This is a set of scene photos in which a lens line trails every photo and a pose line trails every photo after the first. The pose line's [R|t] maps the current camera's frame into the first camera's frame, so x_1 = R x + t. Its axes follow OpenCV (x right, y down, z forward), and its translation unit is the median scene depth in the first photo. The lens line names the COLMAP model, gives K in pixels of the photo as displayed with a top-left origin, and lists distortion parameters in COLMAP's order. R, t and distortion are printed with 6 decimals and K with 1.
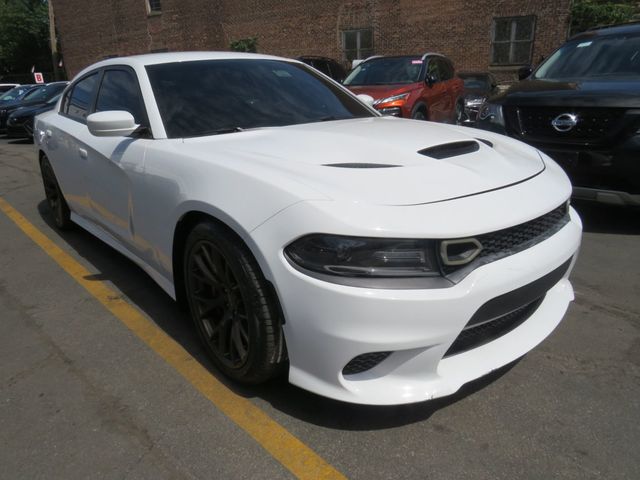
lens RADIAL K [[481.0, 0, 320.0], [0, 481.0, 240.0], [0, 0, 1]] dist [0.007486, 0.009354]
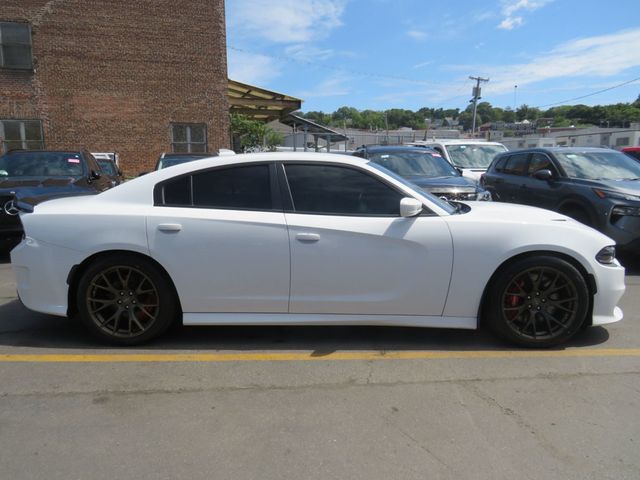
lens RADIAL K [[481.0, 0, 320.0], [0, 481.0, 240.0], [0, 0, 1]] dist [0.007486, 0.009354]
pose [[0.649182, -0.102982, 0.753630, -0.299402], [0.236391, 0.969045, -0.071211, -0.022894], [-0.722968, 0.224380, 0.653430, 0.056763]]
